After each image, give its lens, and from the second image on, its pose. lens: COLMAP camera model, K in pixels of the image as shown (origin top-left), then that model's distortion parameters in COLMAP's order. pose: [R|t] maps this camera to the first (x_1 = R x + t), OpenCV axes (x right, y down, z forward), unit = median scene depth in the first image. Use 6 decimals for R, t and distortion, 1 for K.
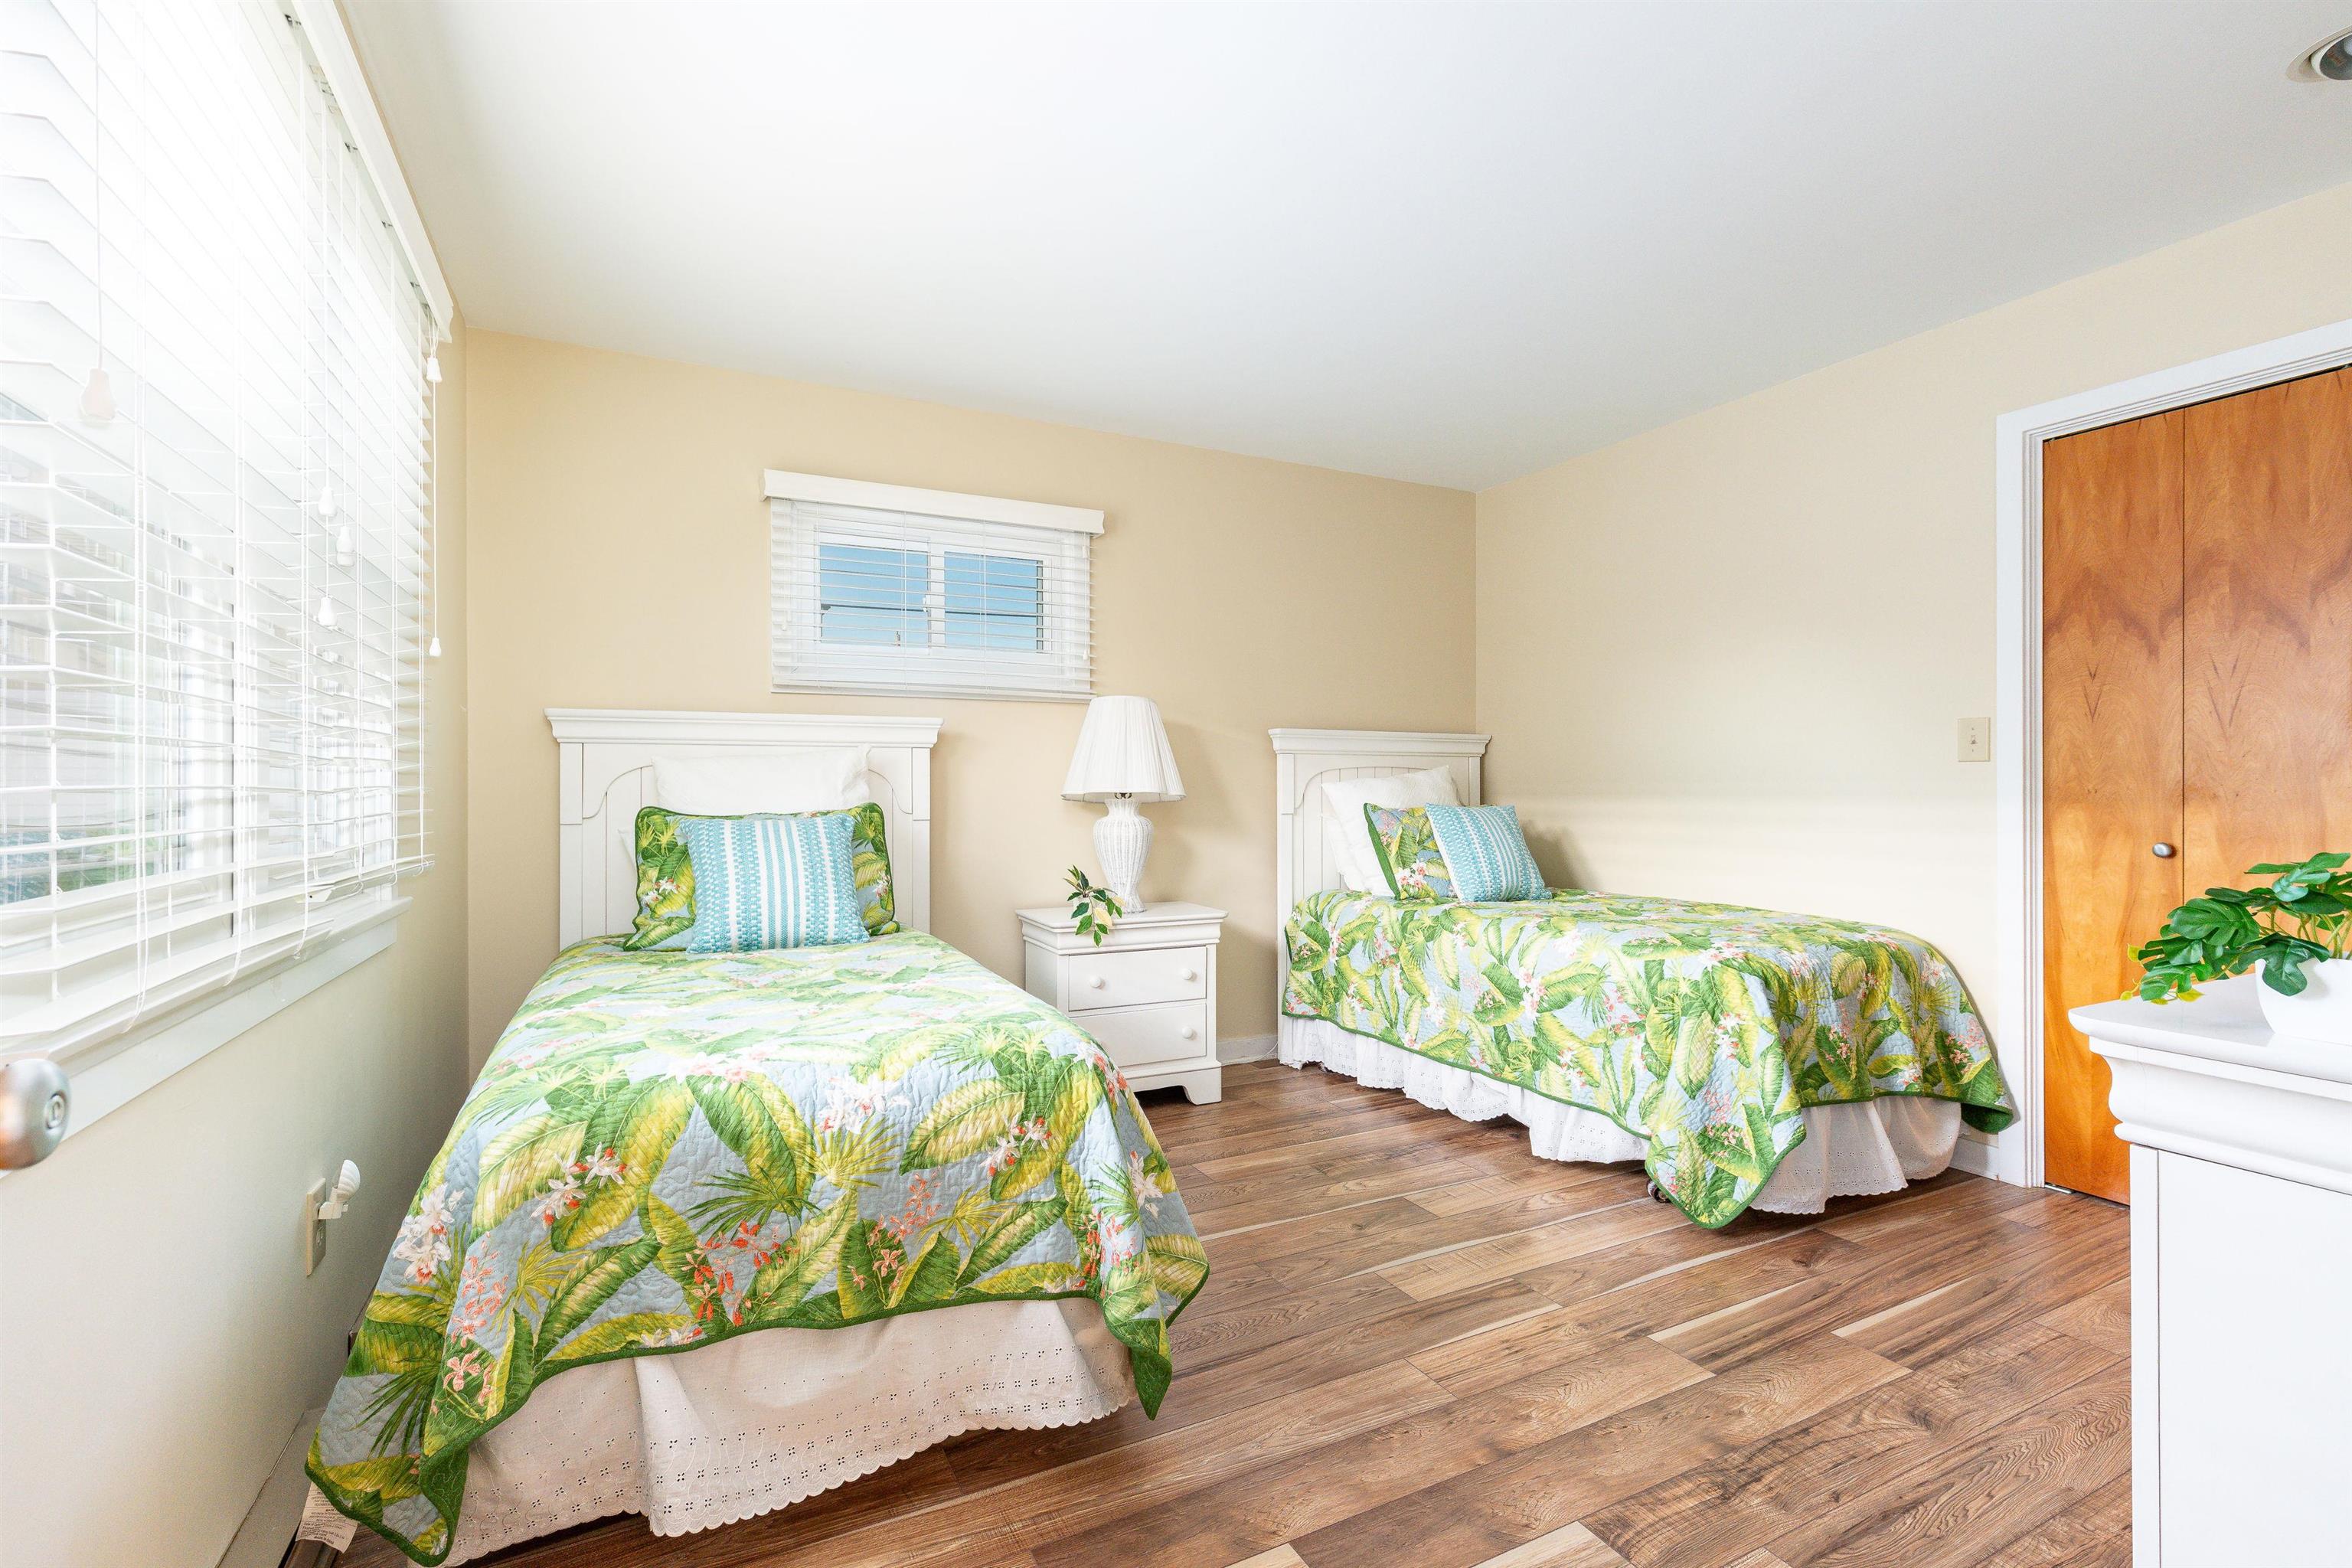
lens RADIAL K [[1040.0, 0, 1176.0], [0, 1040.0, 784.0], [0, 0, 1]] dist [-0.001119, -0.000182]
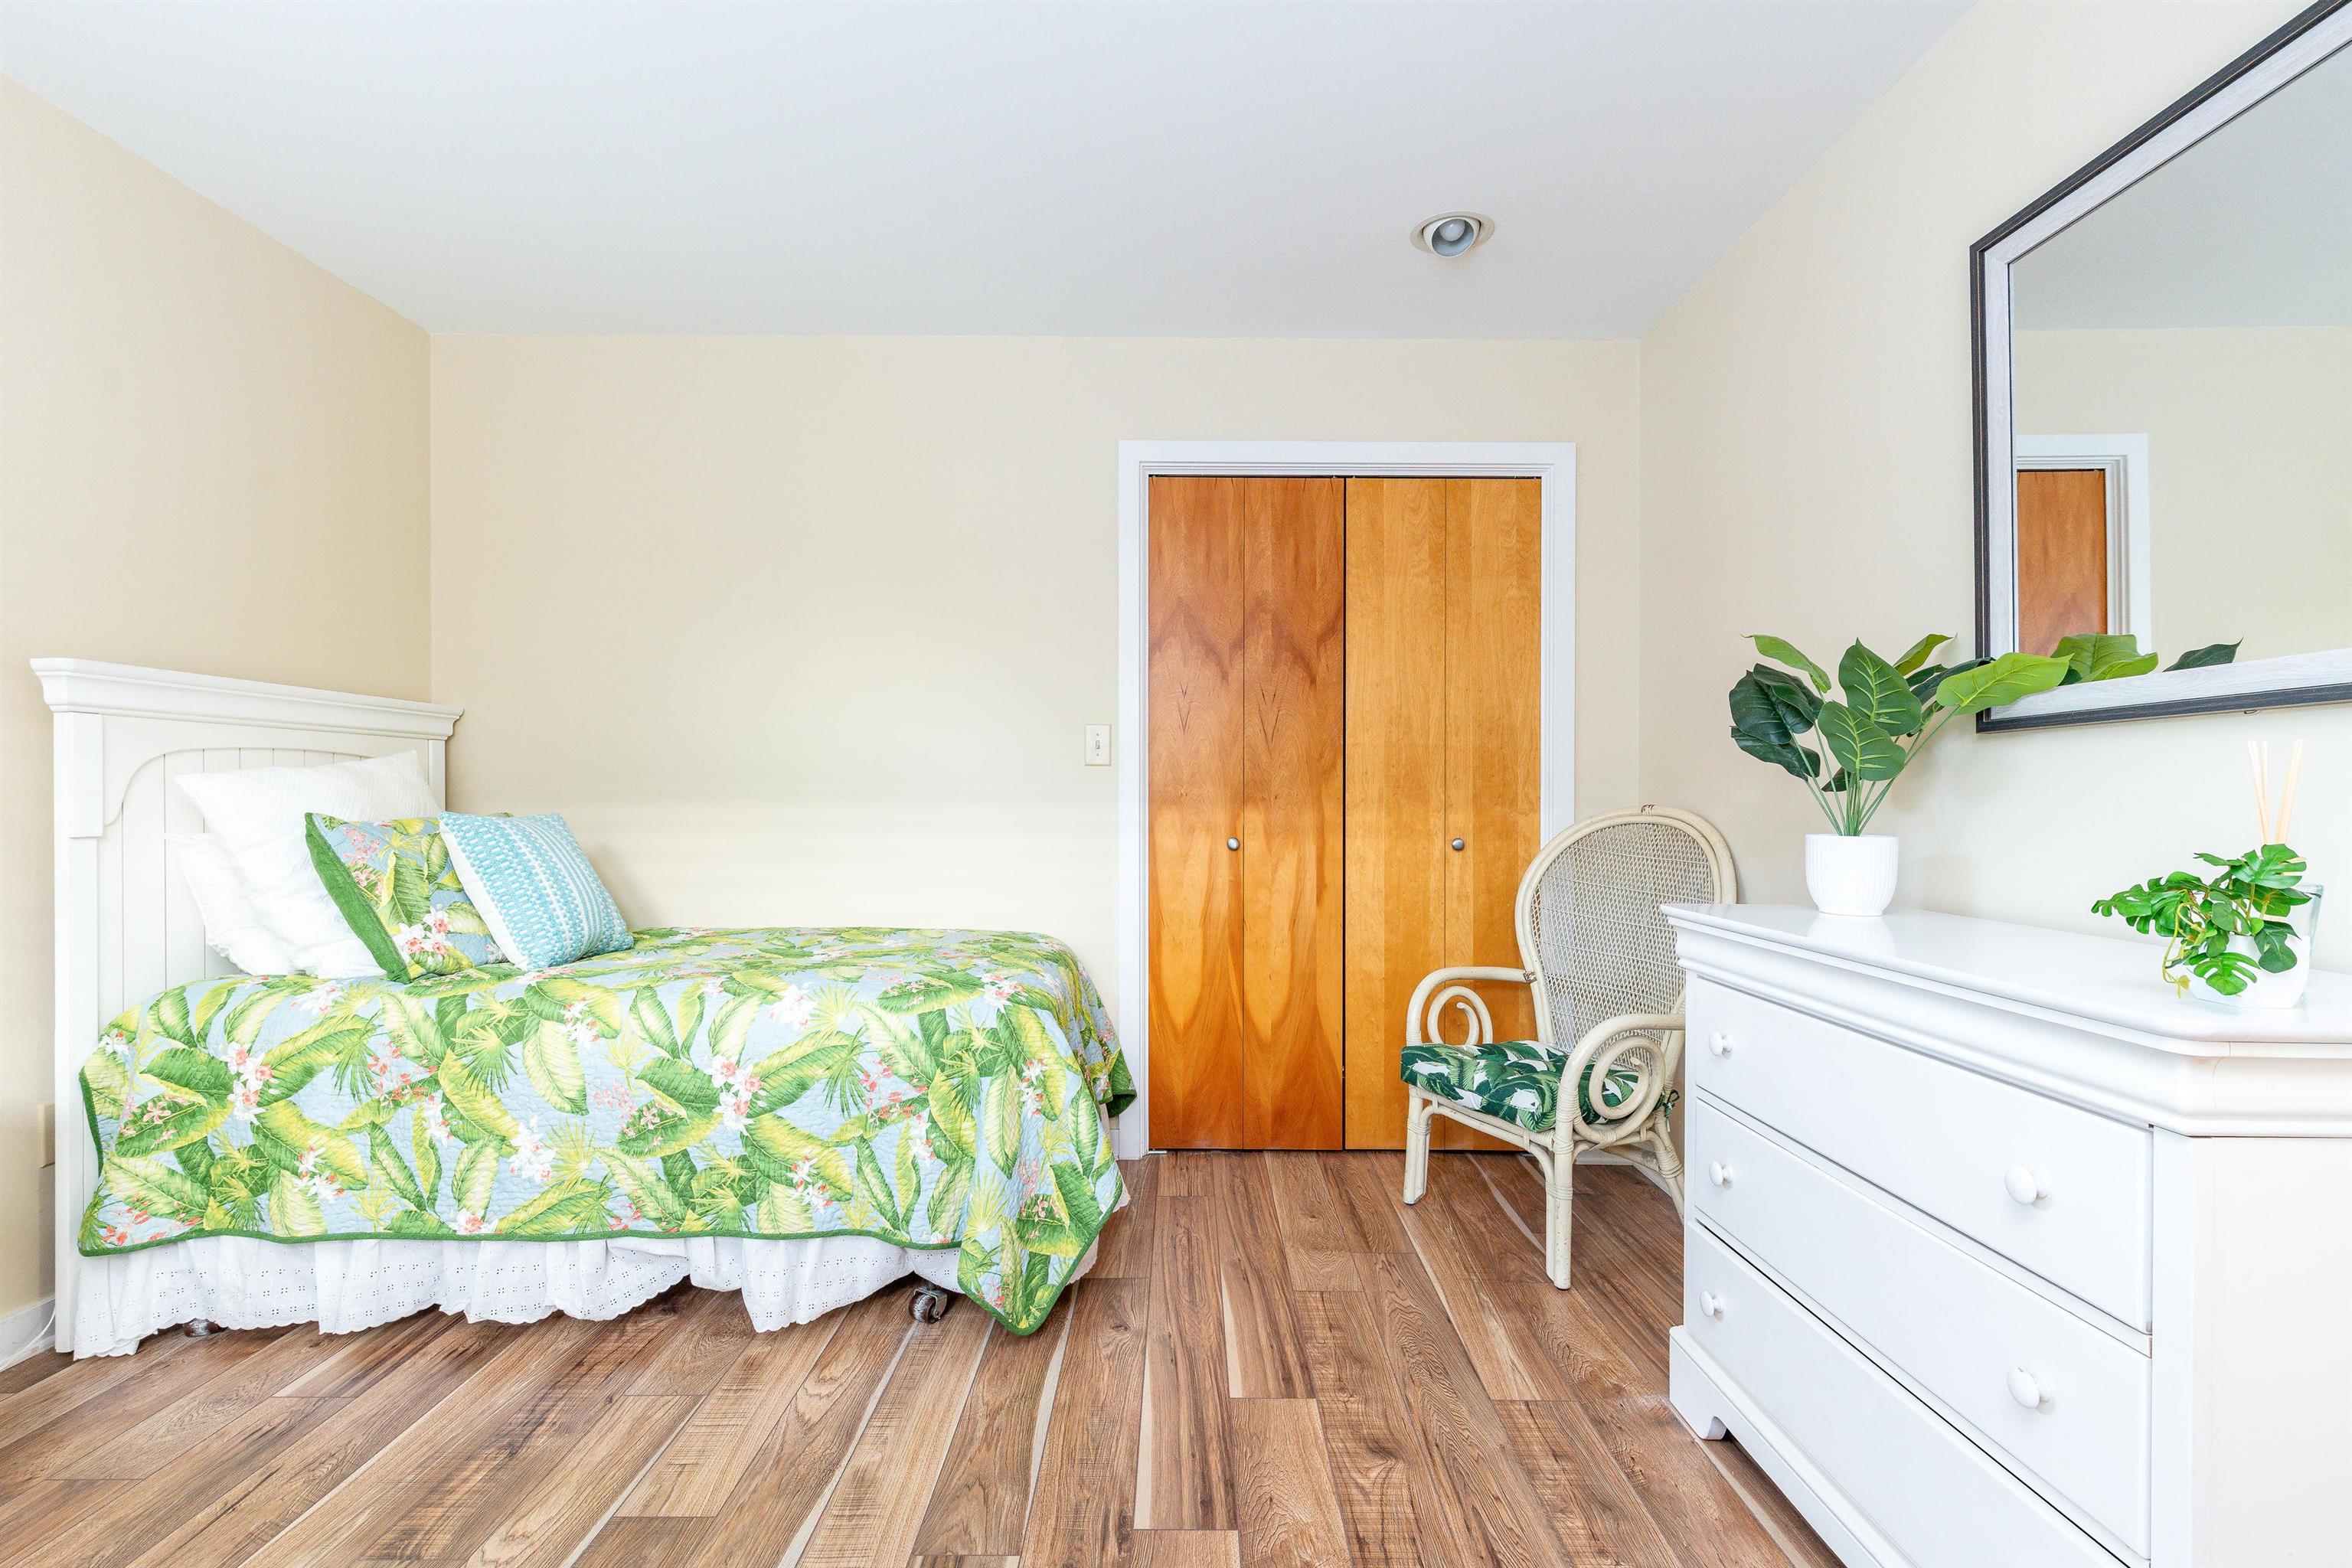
lens RADIAL K [[1063.3, 0, 1176.0], [0, 1063.3, 784.0], [0, 0, 1]] dist [0.003673, 0.000110]
pose [[0.451049, 0.009592, 0.892448, -0.152897], [-0.008473, 0.999943, -0.006465, 0.003617], [-0.892459, -0.004645, 0.451104, 0.447841]]
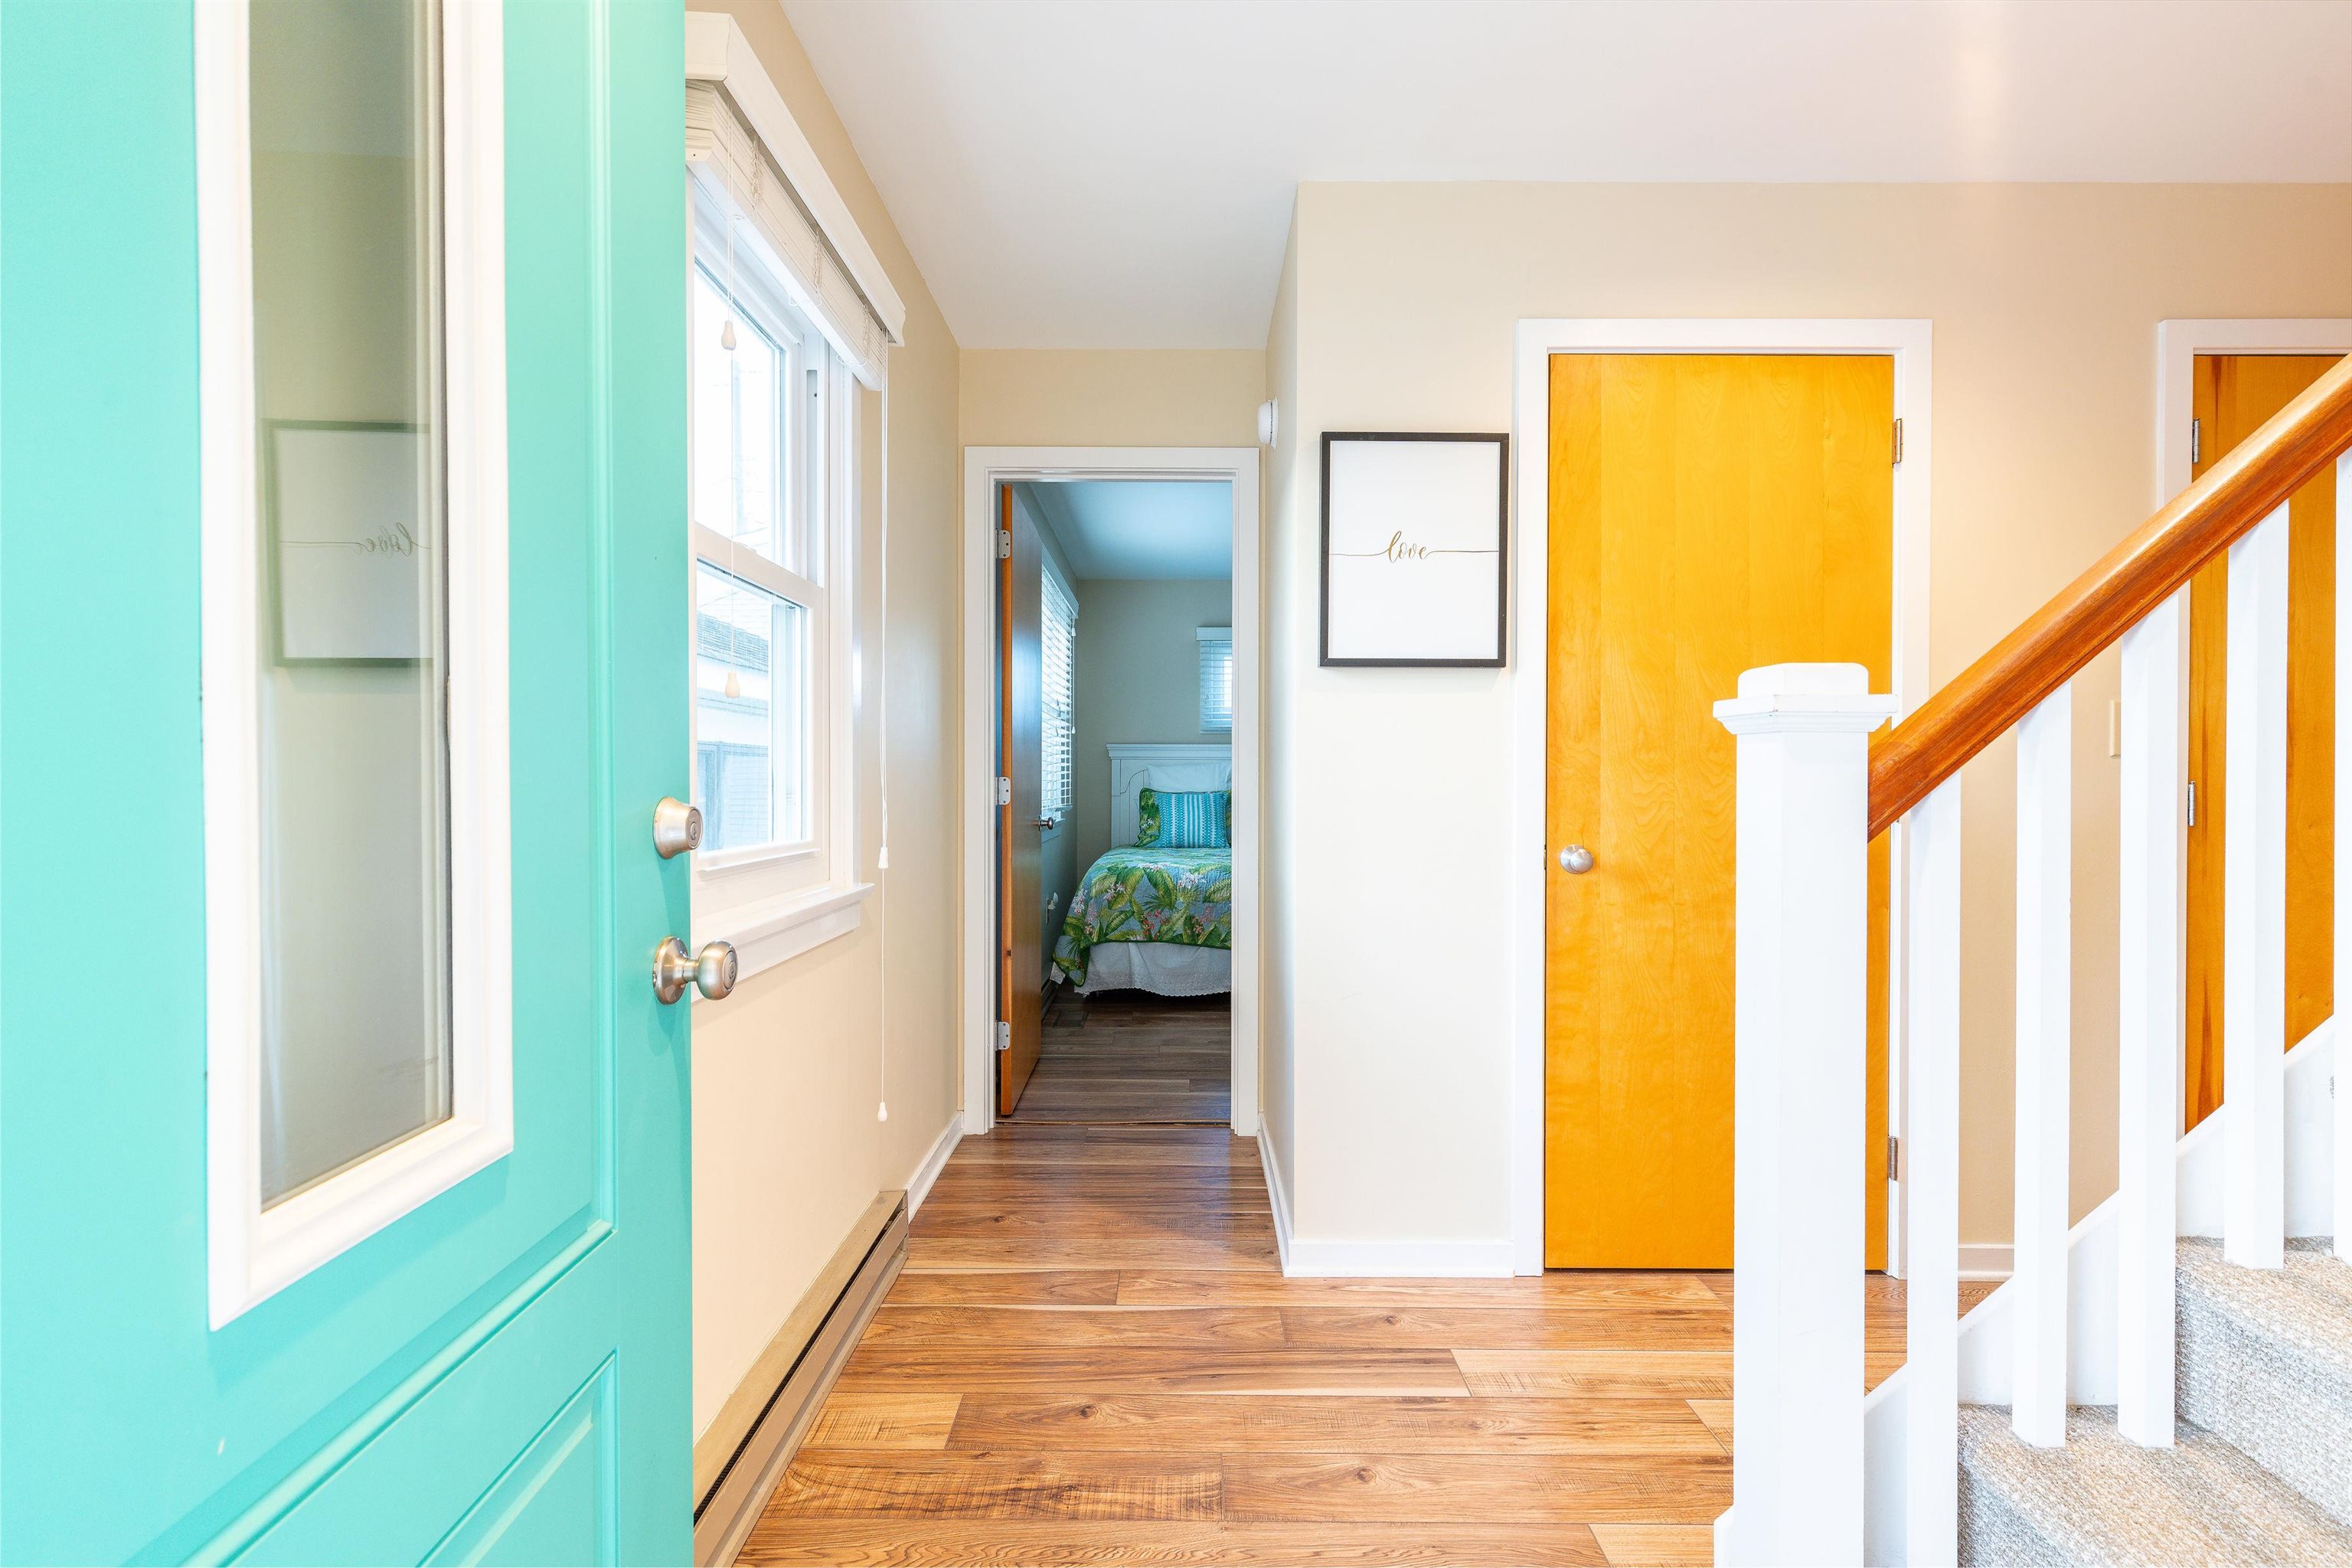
lens RADIAL K [[1040.0, 0, 1176.0], [0, 1040.0, 784.0], [0, 0, 1]] dist [-0.001119, -0.000182]
pose [[0.889745, 0.010282, -0.456341, 0.698092], [-0.005317, 0.999912, 0.012163, -0.017157], [0.456426, -0.008396, 0.889722, -1.171700]]
